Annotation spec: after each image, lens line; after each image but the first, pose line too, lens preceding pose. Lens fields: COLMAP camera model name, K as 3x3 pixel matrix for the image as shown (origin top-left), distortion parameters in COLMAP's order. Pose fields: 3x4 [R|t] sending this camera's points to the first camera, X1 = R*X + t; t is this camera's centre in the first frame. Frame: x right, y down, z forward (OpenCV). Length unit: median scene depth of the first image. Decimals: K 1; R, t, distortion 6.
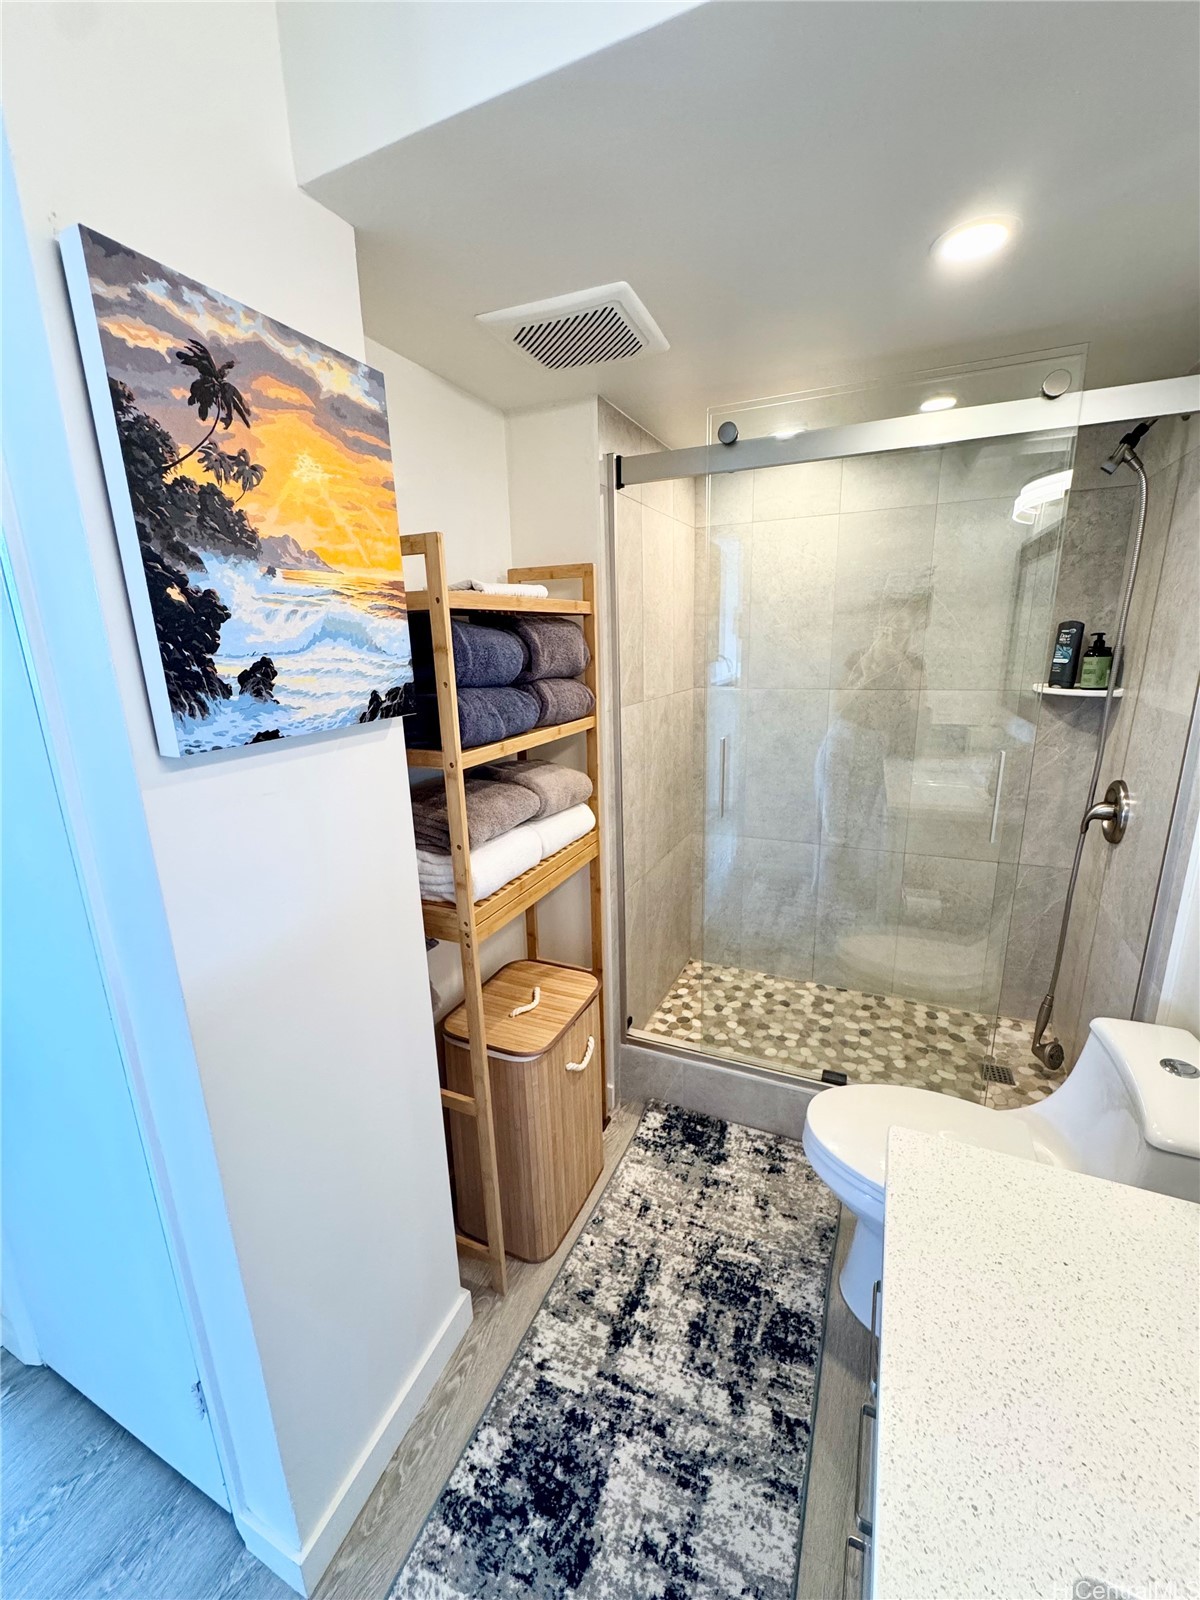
lens RADIAL K [[637.7, 0, 600.0], [0, 637.7, 800.0], [0, 0, 1]] dist [-0.000790, -0.000536]
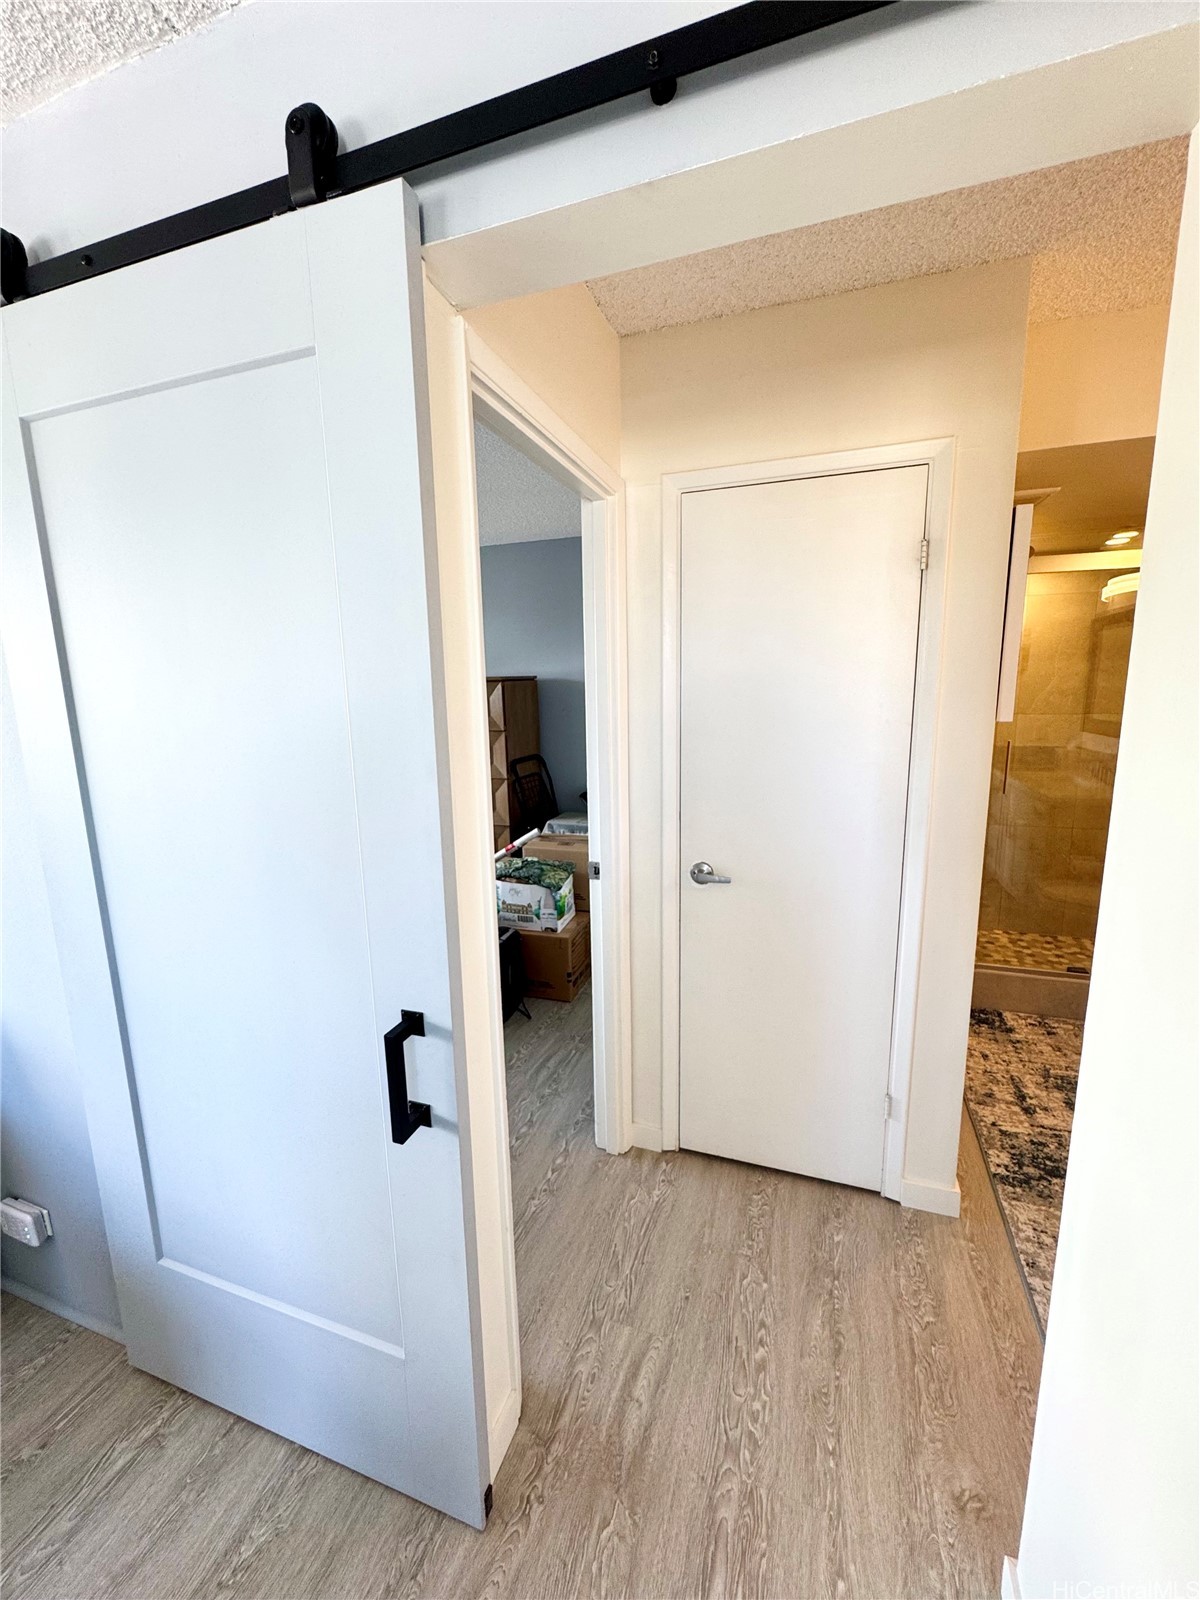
lens RADIAL K [[637.7, 0, 600.0], [0, 637.7, 800.0], [0, 0, 1]] dist [-0.000790, -0.000536]
pose [[0.995011, -0.009265, 0.099335, -0.726078], [0.017318, 0.996603, -0.080514, 0.119135], [-0.098252, 0.081832, 0.991791, -0.318309]]
